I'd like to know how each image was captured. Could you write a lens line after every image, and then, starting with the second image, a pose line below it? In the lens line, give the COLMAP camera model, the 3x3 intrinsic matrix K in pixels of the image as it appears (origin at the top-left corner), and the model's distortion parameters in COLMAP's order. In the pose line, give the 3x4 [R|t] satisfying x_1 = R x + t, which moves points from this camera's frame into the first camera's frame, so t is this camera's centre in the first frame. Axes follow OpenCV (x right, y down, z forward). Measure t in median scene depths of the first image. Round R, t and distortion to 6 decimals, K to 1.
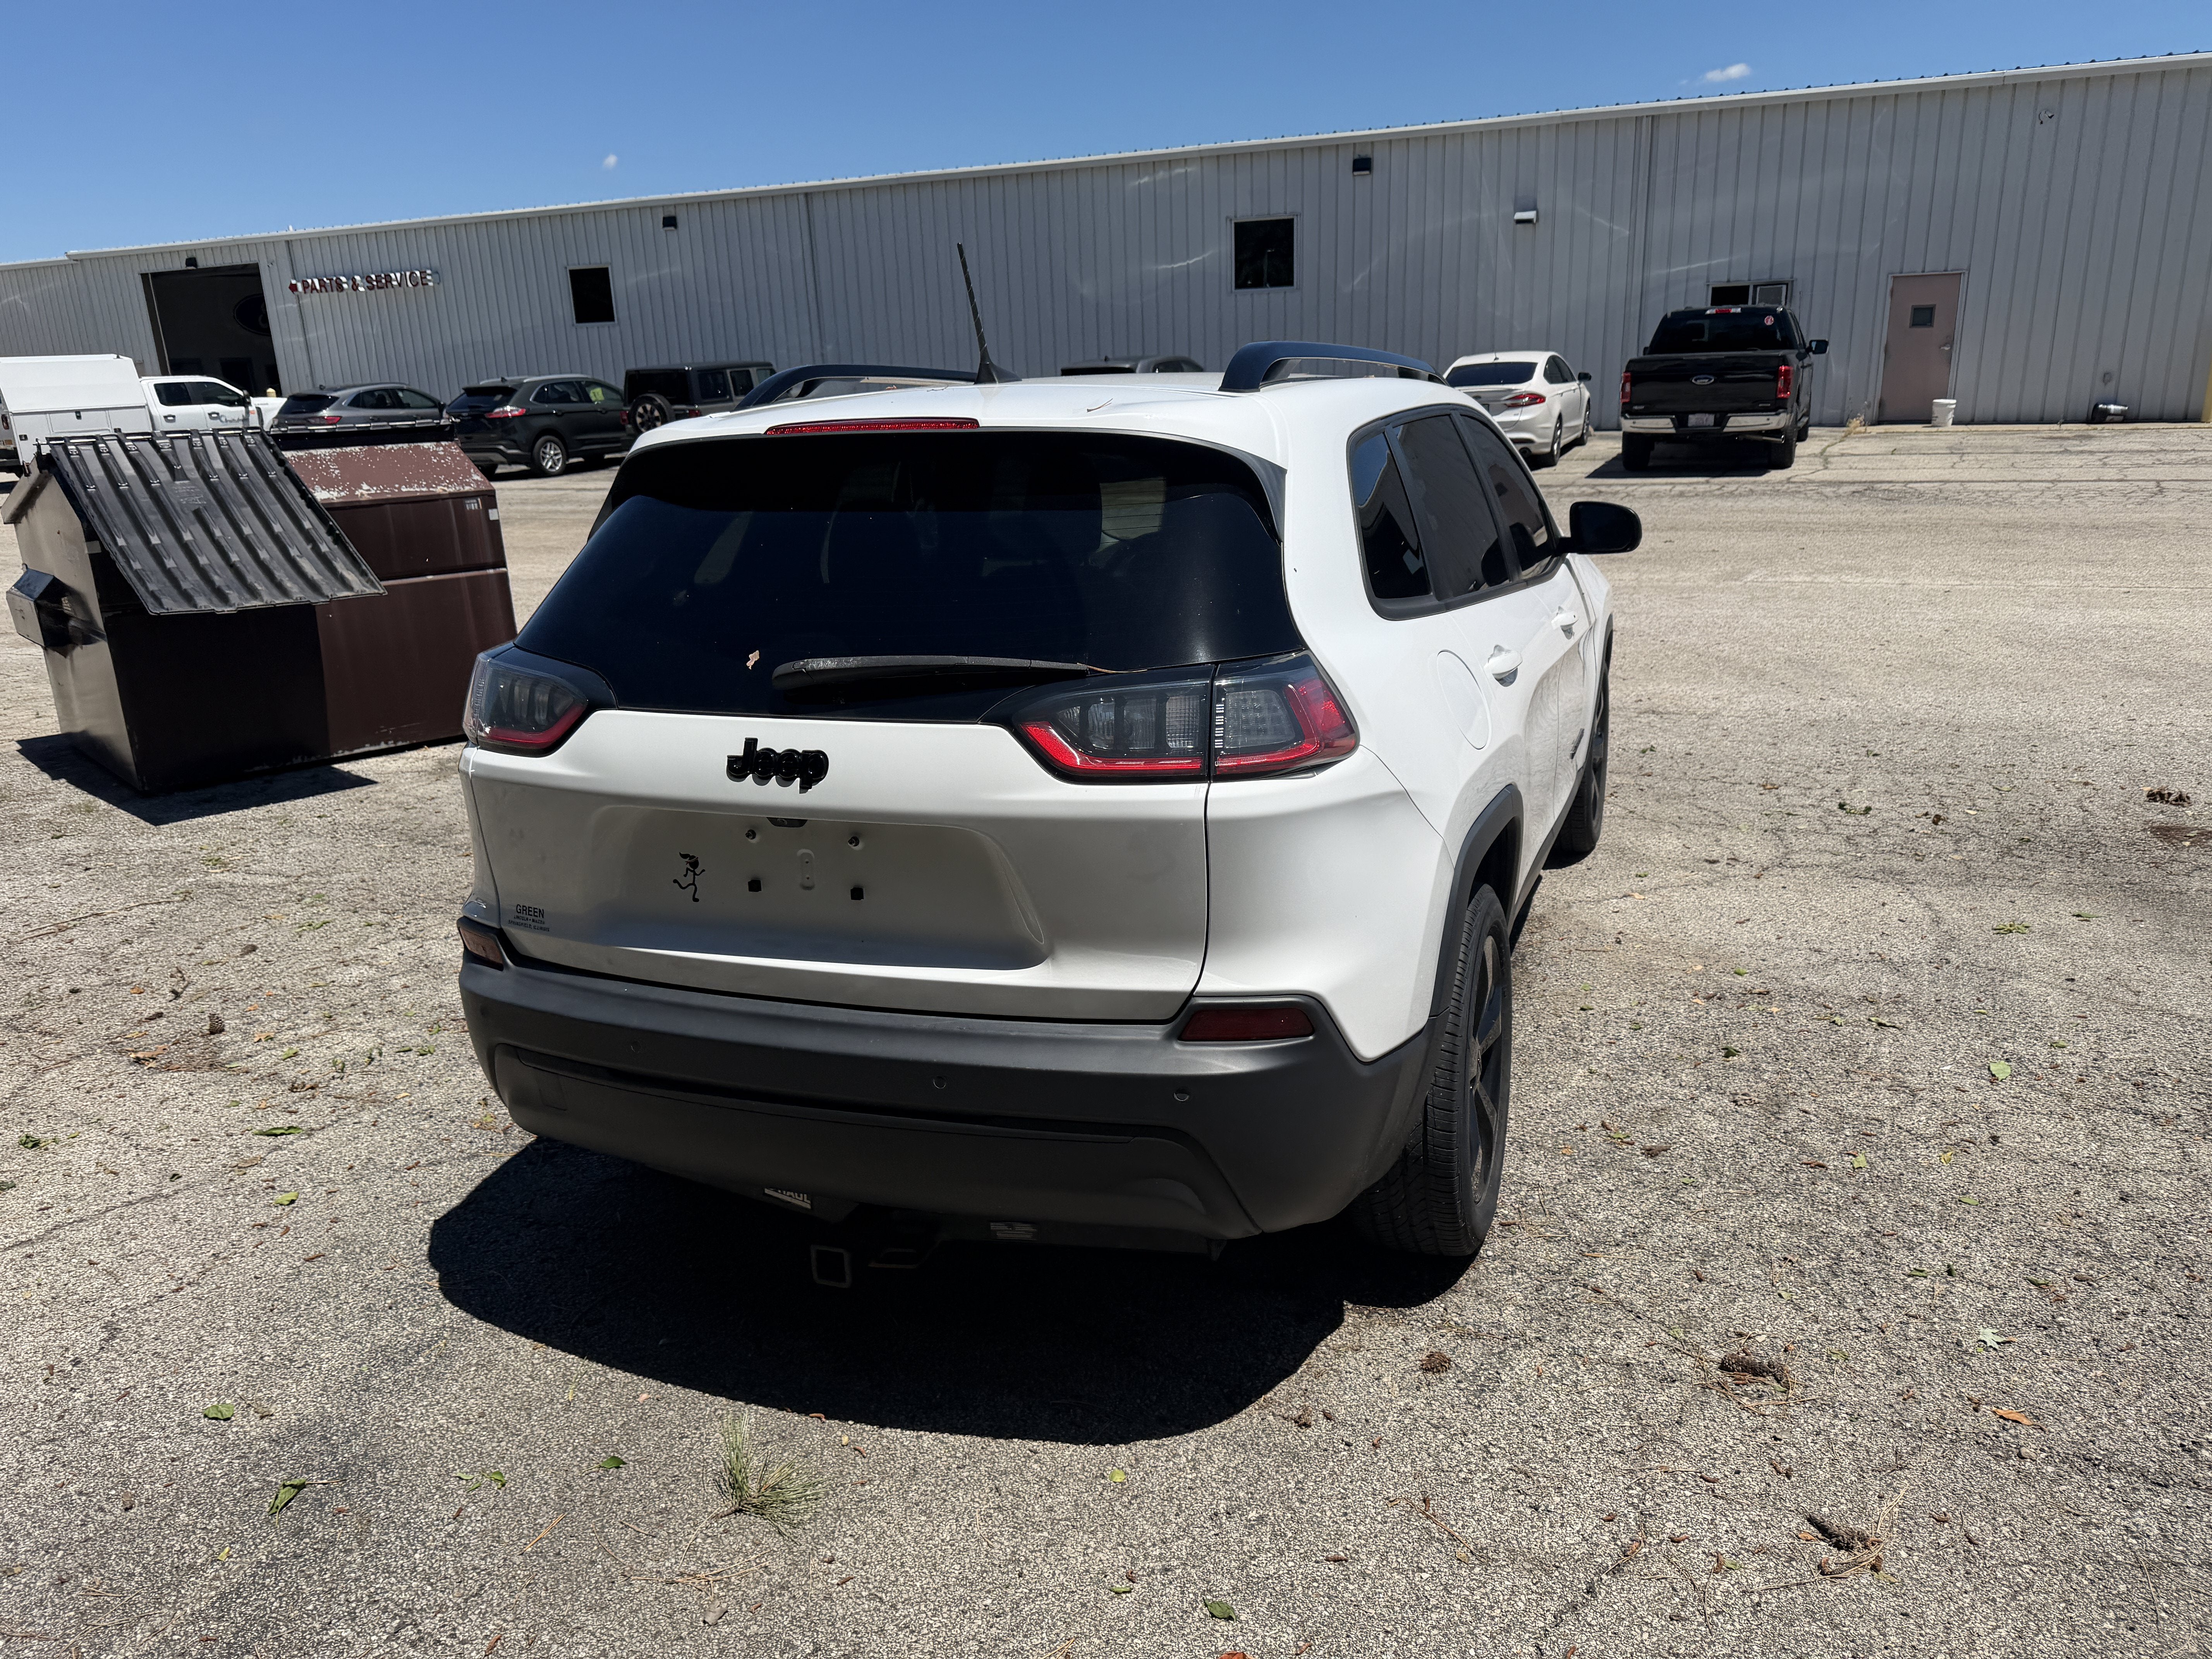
lens RADIAL K [[1565.4, 0, 1120.1], [0, 1565.4, 837.8], [0, 0, 1]] dist [0.025827, -0.032997]
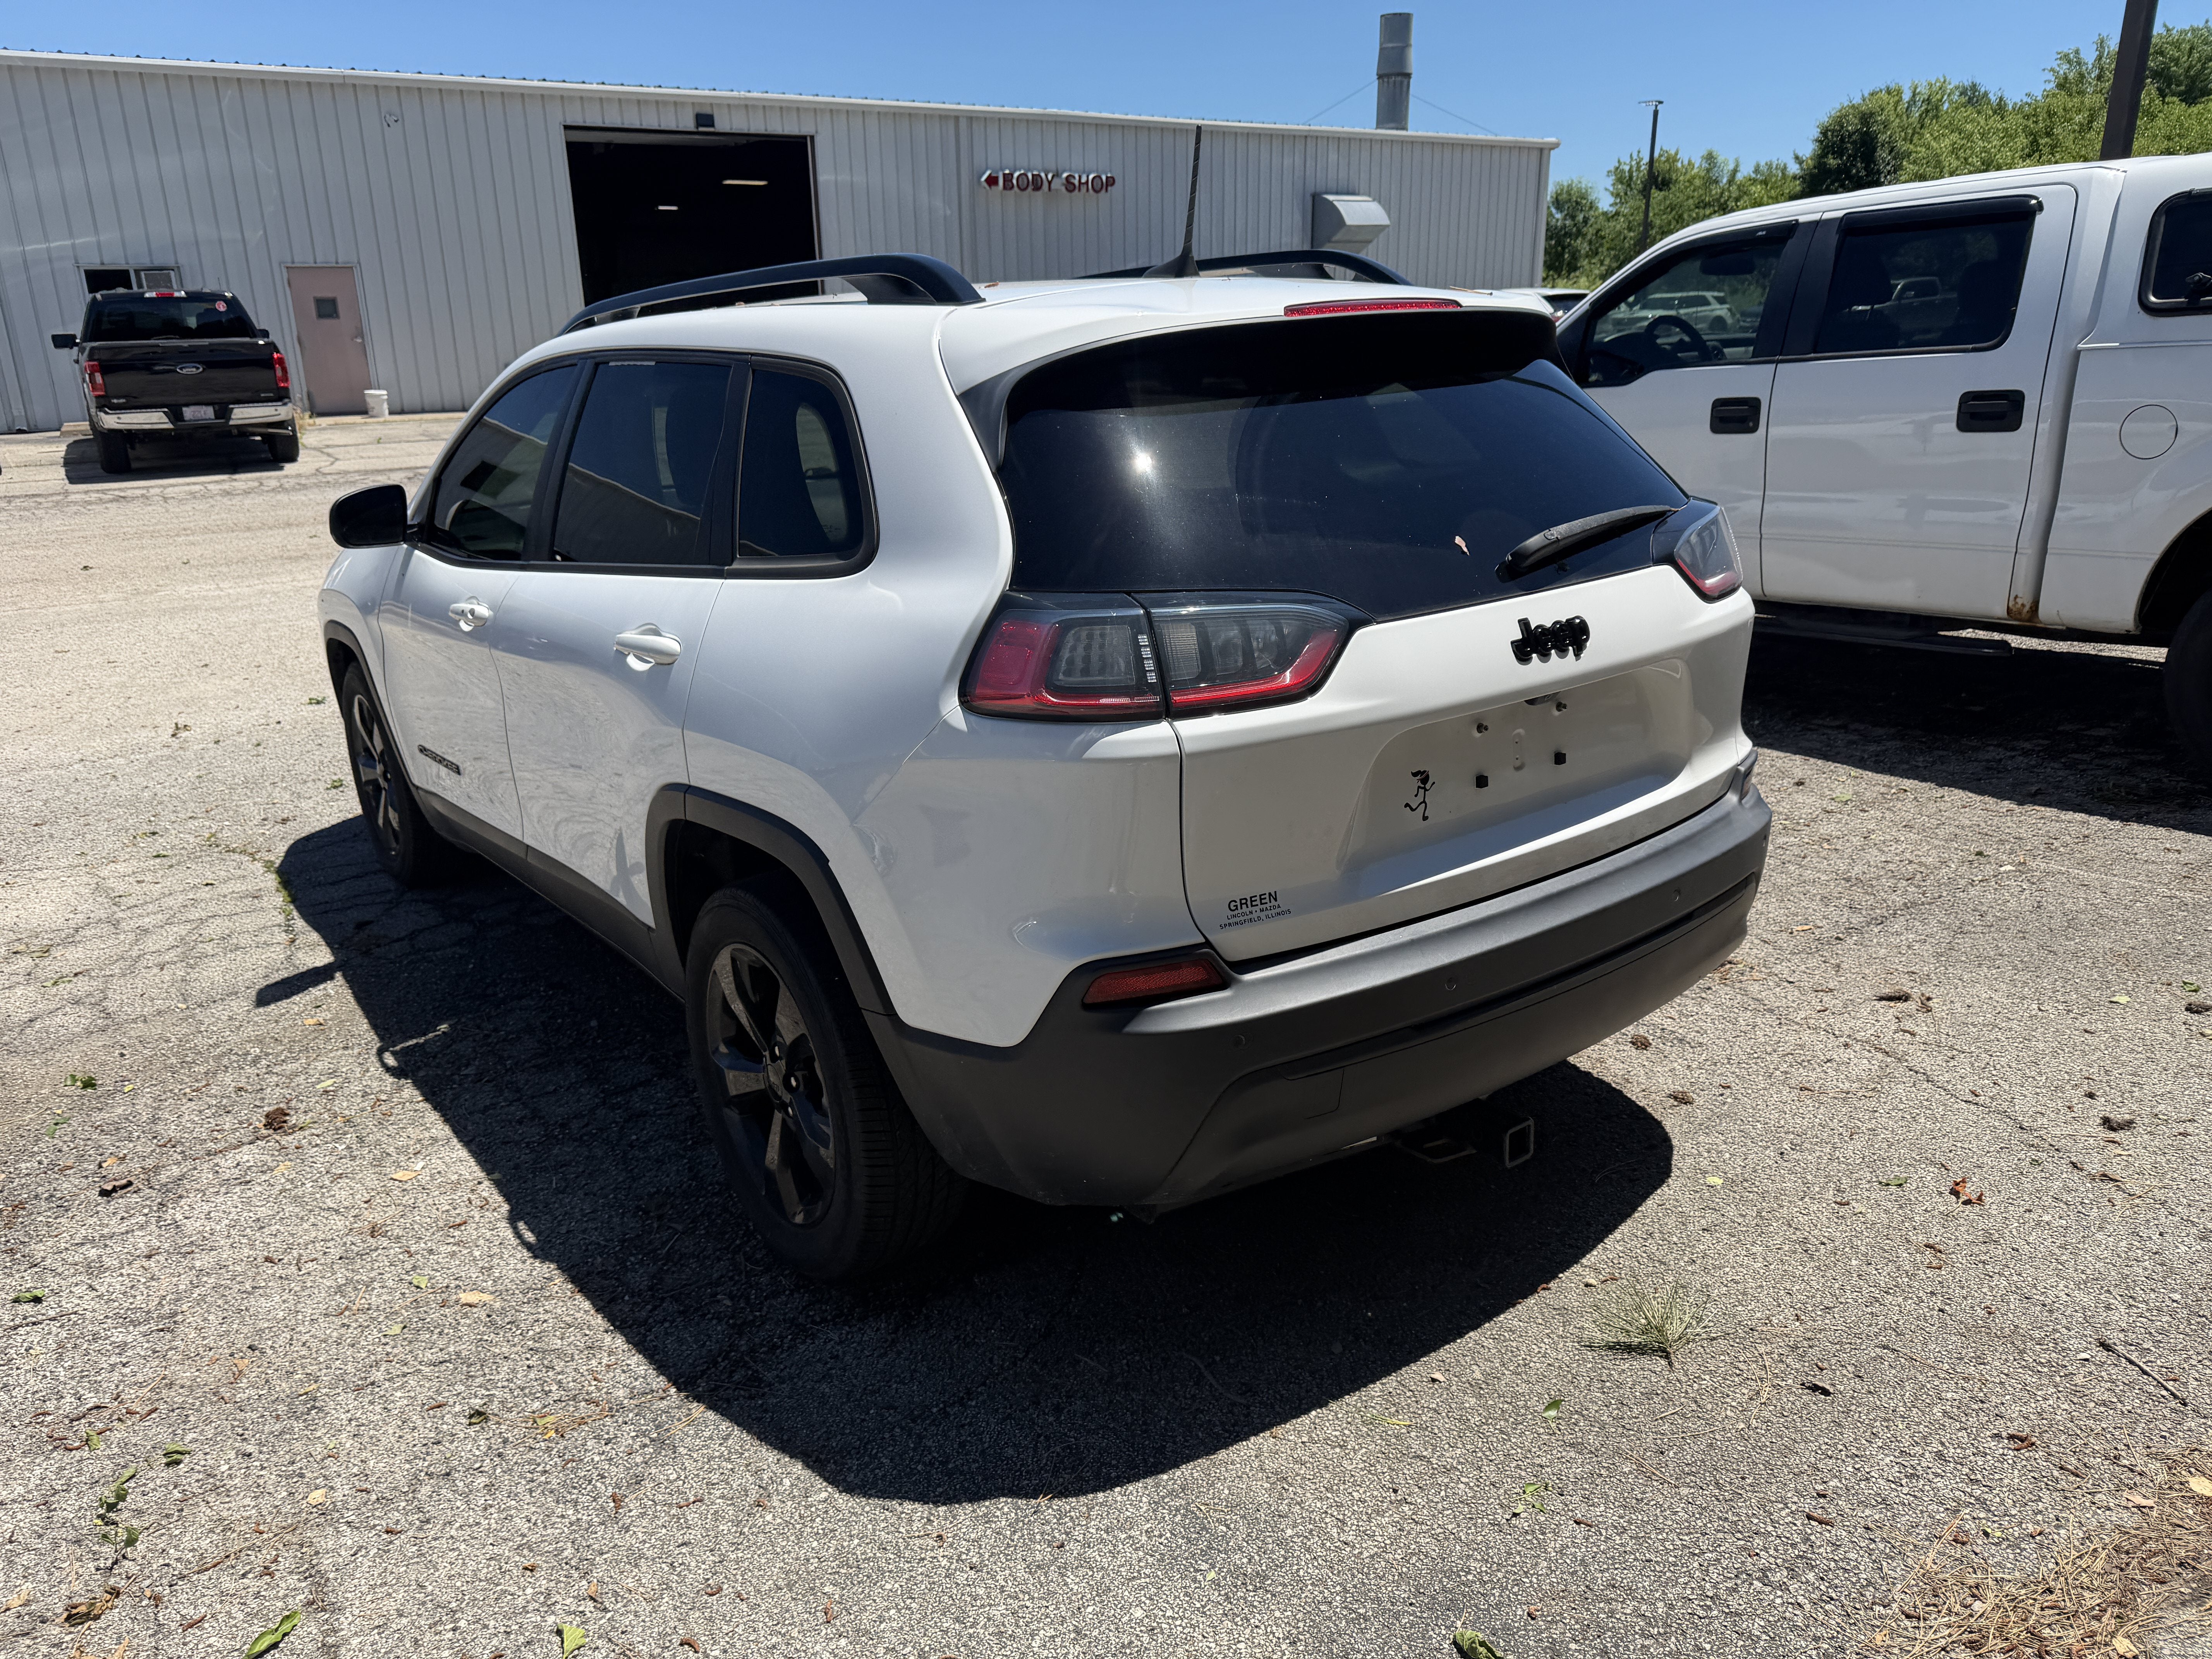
lens RADIAL K [[1565.4, 0, 1120.9], [0, 1565.4, 839.2], [0, 0, 1]] dist [0.025827, -0.032997]
pose [[0.531964, -0.246751, 0.810018, -0.653336], [0.248228, 0.960017, 0.129426, -0.065813], [-0.809566, 0.132219, 0.571945, 0.361559]]
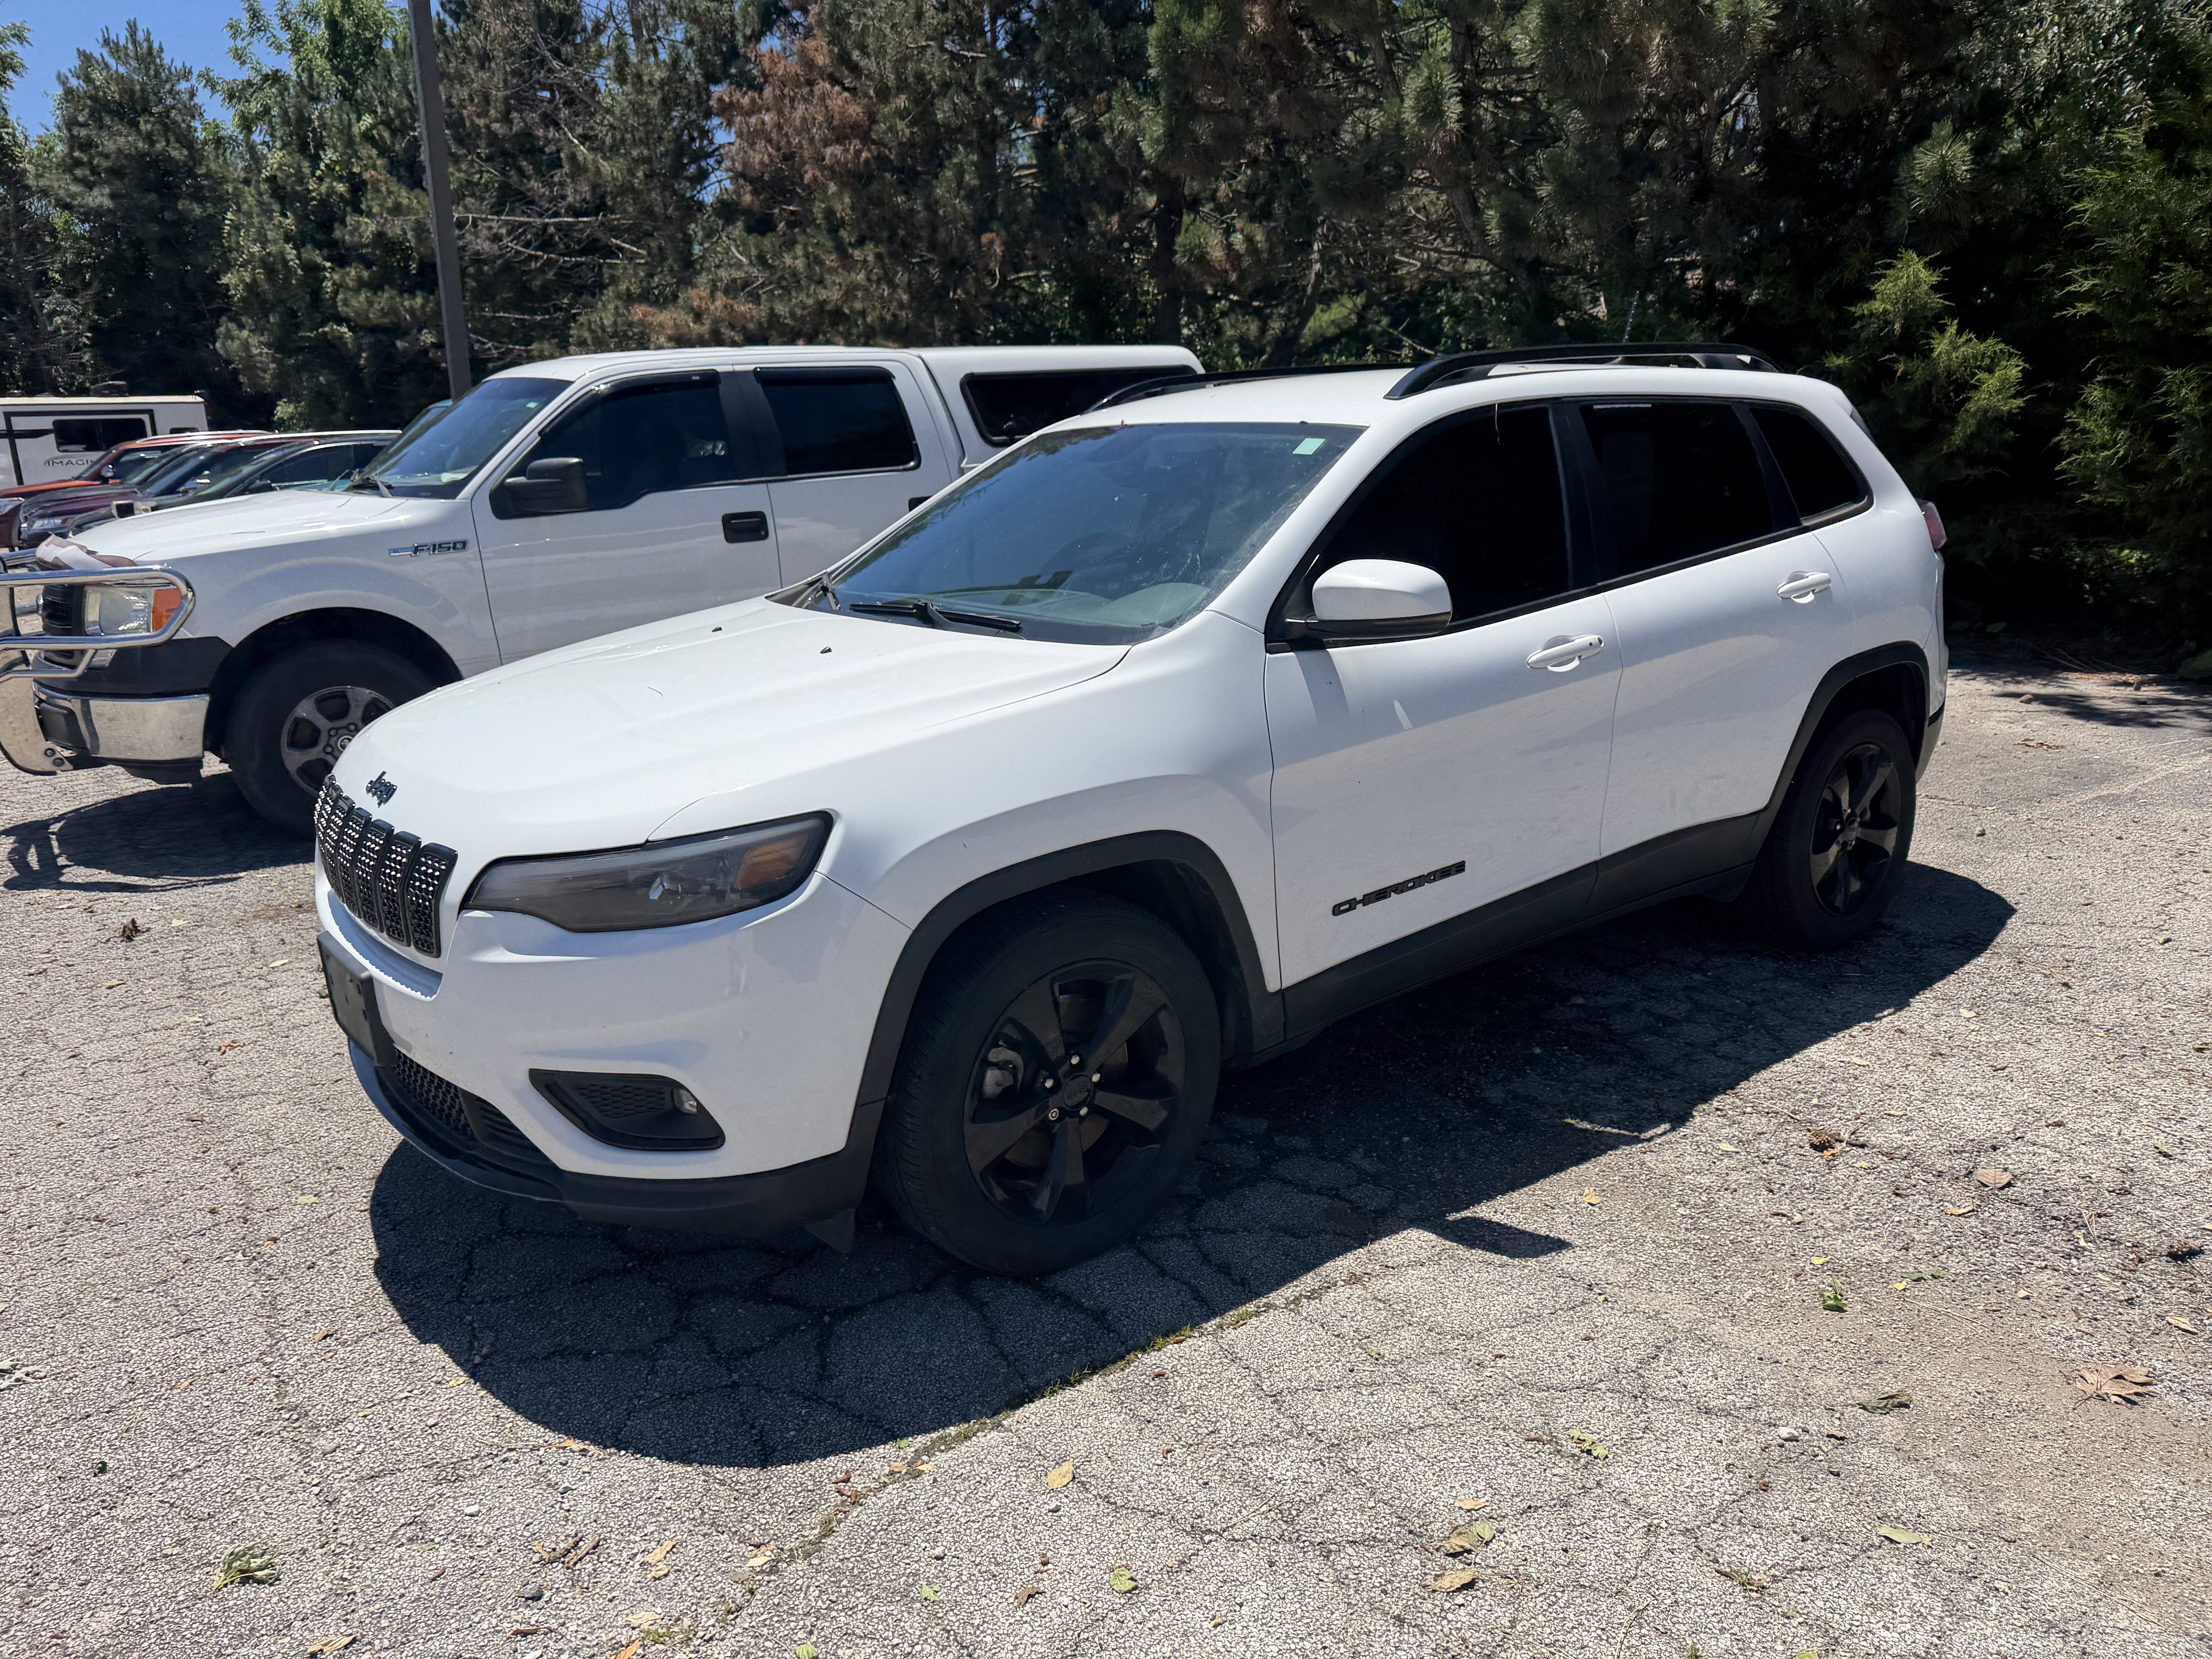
lens RADIAL K [[1565.4, 0, 1121.4], [0, 1565.4, 834.6], [0, 0, 1]] dist [0.025827, -0.032997]
pose [[-0.854358, -0.066326, 0.515435, -0.362058], [0.200741, 0.872722, 0.445039, -0.488243], [-0.479350, 0.483692, -0.732302, 1.866283]]
